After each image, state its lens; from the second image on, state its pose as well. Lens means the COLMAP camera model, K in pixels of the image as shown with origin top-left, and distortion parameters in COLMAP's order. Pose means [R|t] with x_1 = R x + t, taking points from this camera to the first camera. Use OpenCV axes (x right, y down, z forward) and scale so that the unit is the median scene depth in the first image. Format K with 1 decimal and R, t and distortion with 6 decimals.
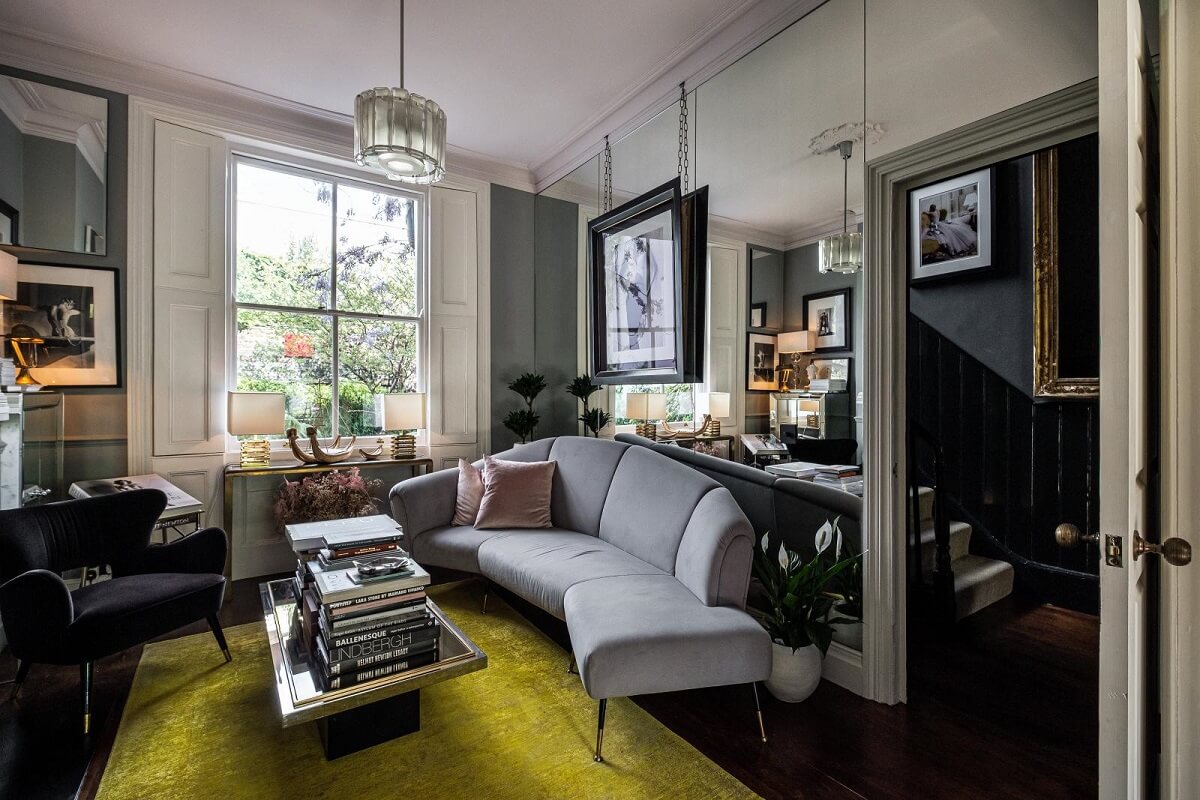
lens RADIAL K [[530.2, 0, 600.0], [0, 530.2, 400.0], [0, 0, 1]] dist [-0.000600, -0.000067]
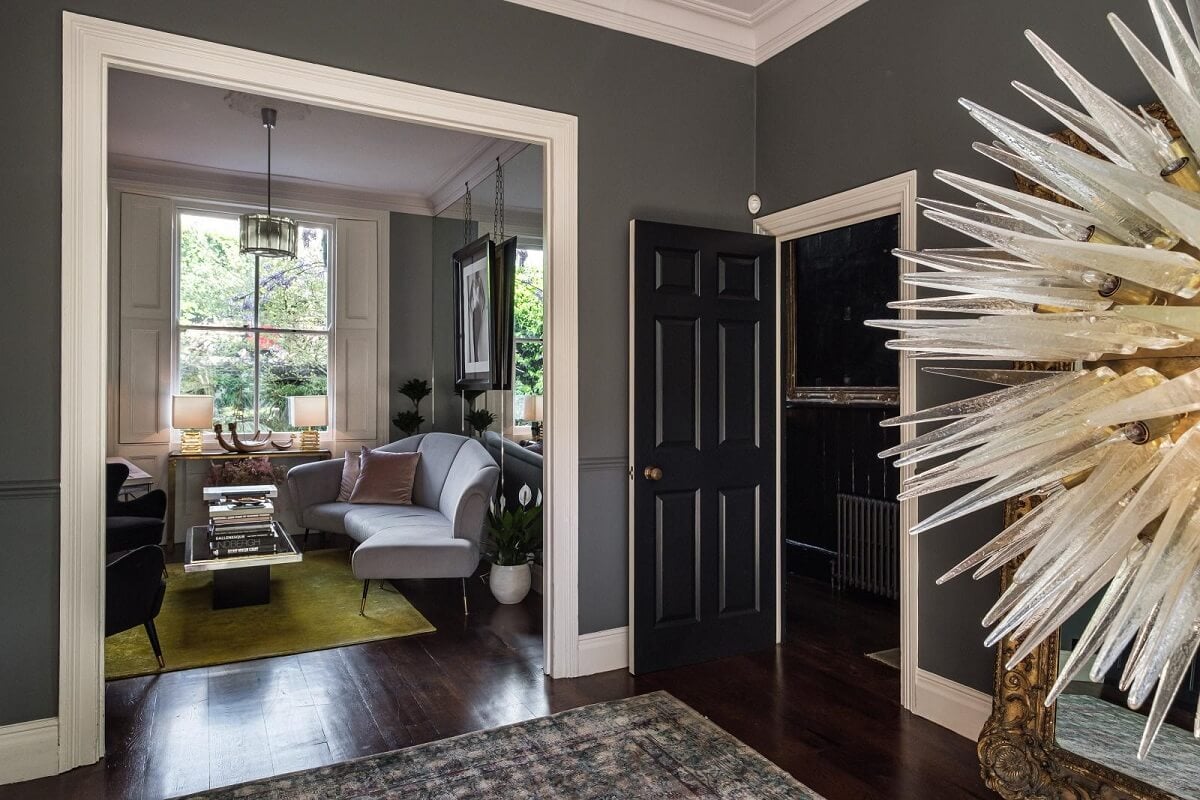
lens RADIAL K [[730.4, 0, 590.2], [0, 730.4, 394.2], [0, 0, 1]] dist [0.000241, 0.002072]
pose [[0.993150, 0.001987, -0.116829, 0.528465], [-0.002424, 0.999991, -0.003596, -0.014967], [0.116821, 0.003855, 0.993145, -0.663200]]
